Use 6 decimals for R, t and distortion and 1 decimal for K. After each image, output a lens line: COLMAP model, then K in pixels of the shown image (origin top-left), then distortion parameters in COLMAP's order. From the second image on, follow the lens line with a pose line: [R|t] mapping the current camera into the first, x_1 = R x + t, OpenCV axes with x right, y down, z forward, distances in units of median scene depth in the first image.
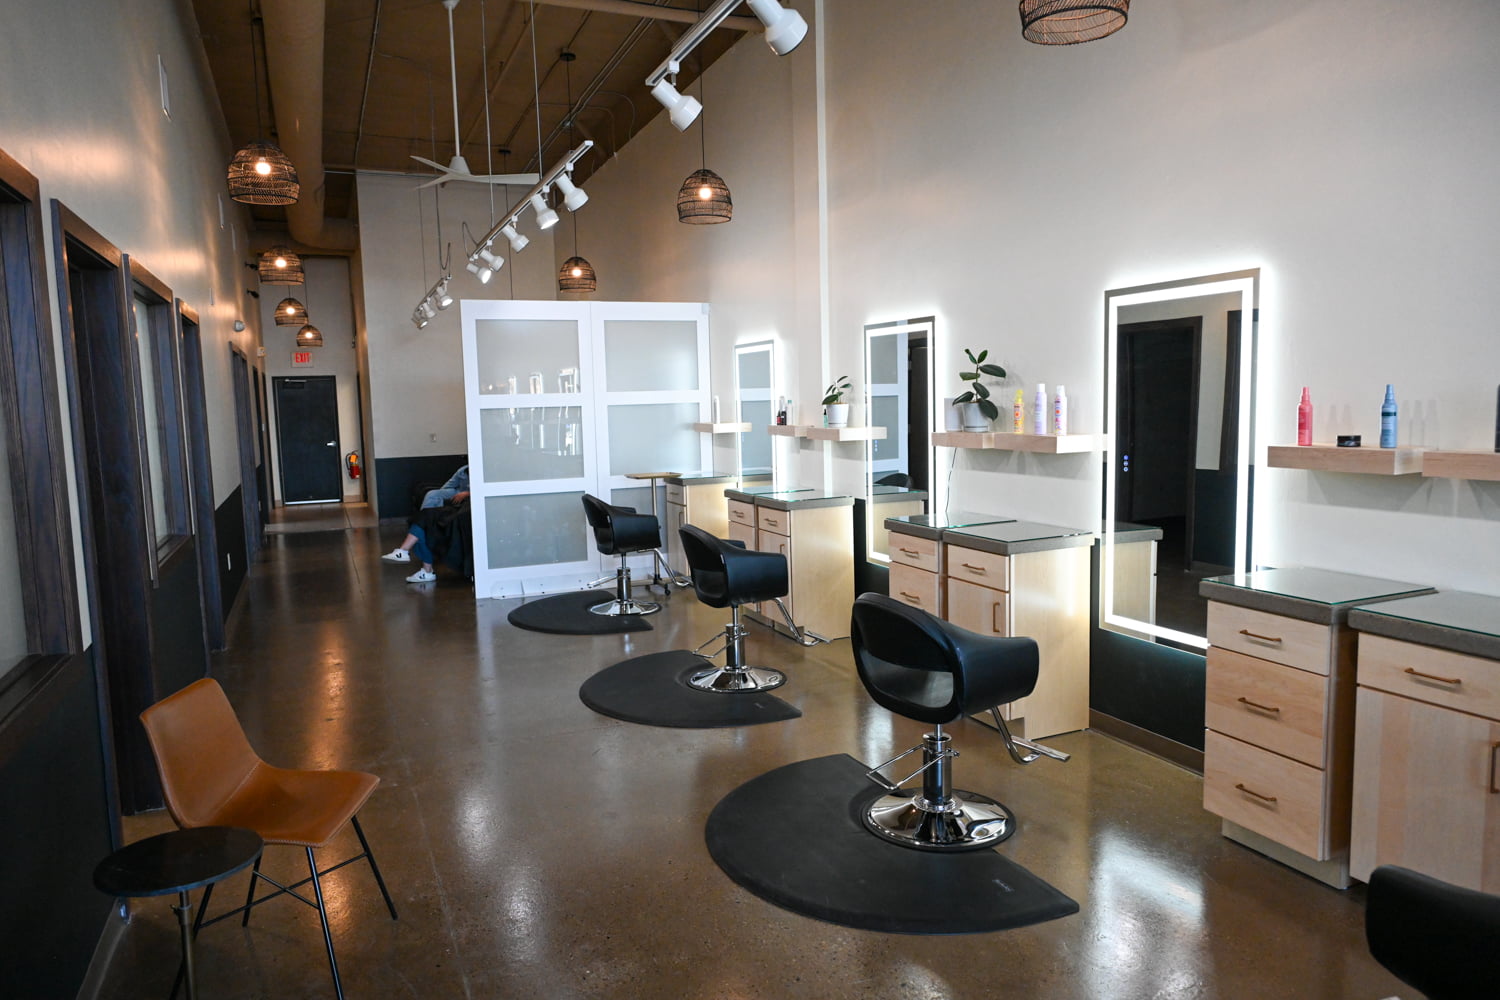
lens RADIAL K [[1055.3, 0, 750.0], [0, 1055.3, 500.0], [0, 0, 1]] dist [0.008696, 0.002255]
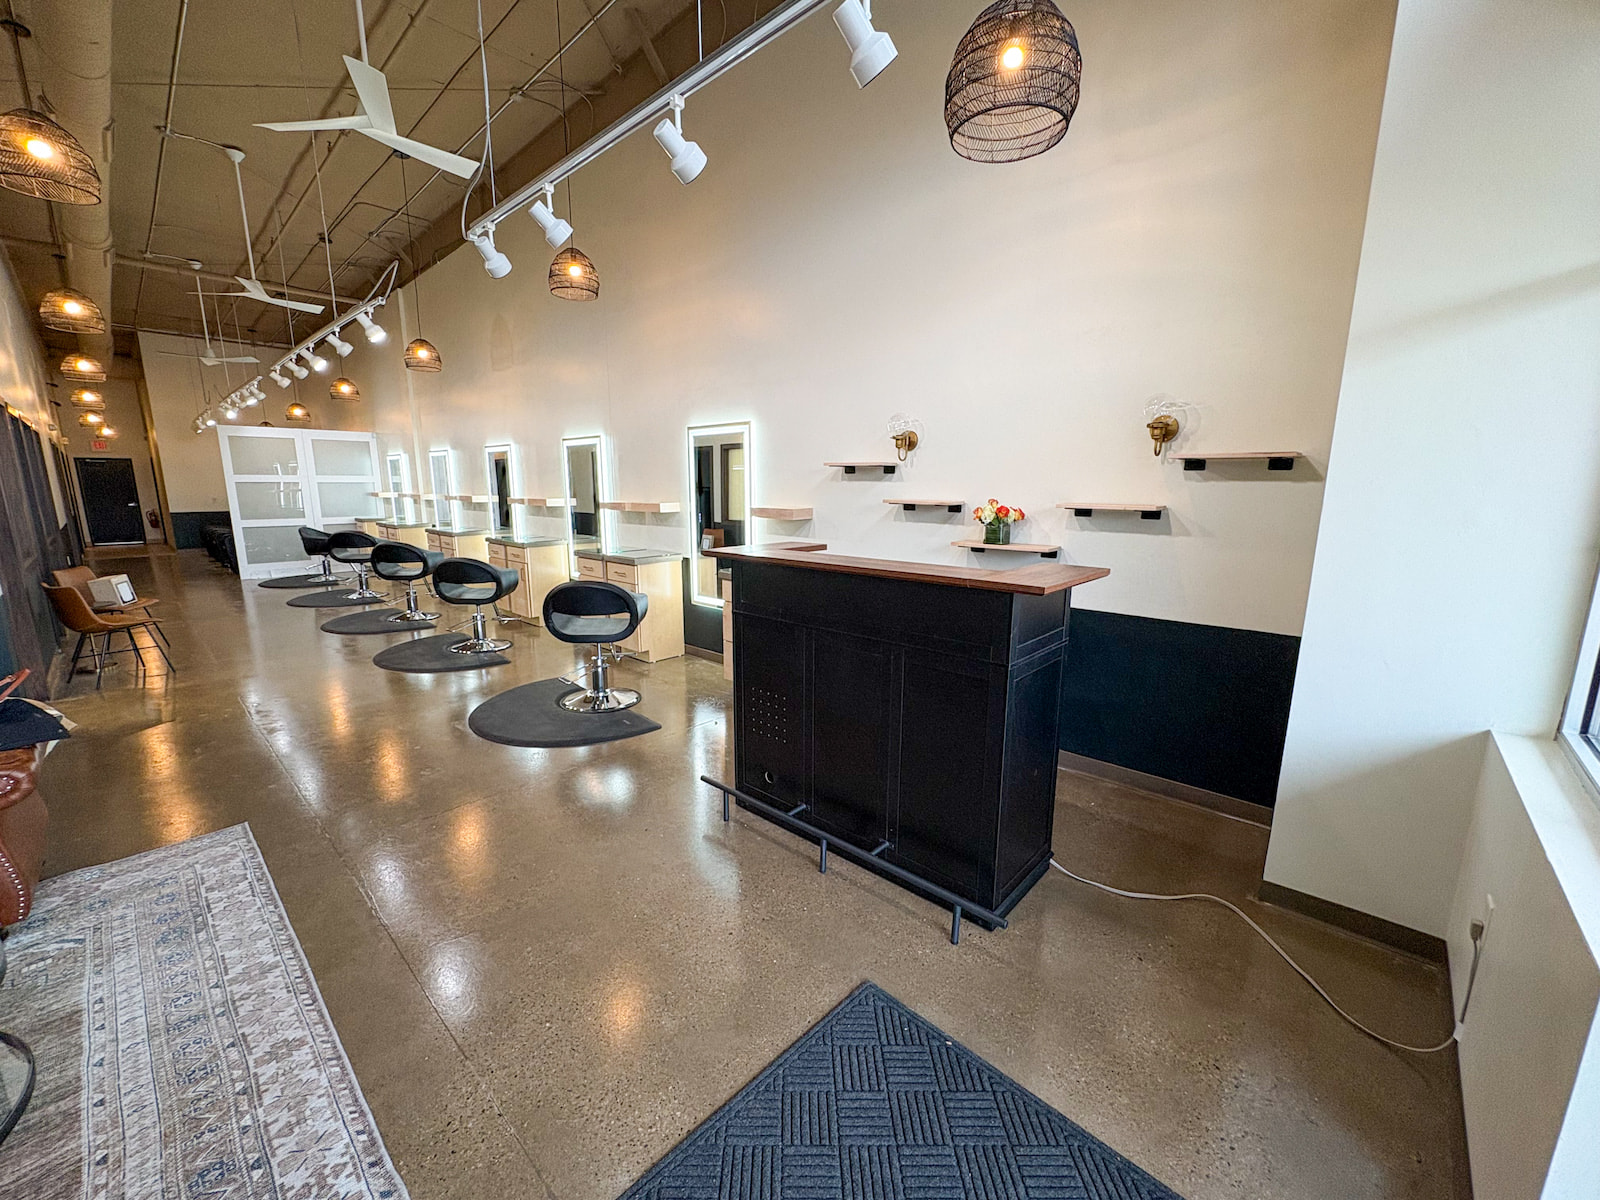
lens RADIAL K [[617.5, 0, 800.0], [0, 617.5, 600.0], [0, 0, 1]] dist [0.016355, -0.000073]
pose [[0.914868, -0.060730, 0.399161, 0.158924], [0.024088, 0.995072, 0.096186, 0.028972], [-0.403035, -0.078382, 0.911822, -0.346840]]
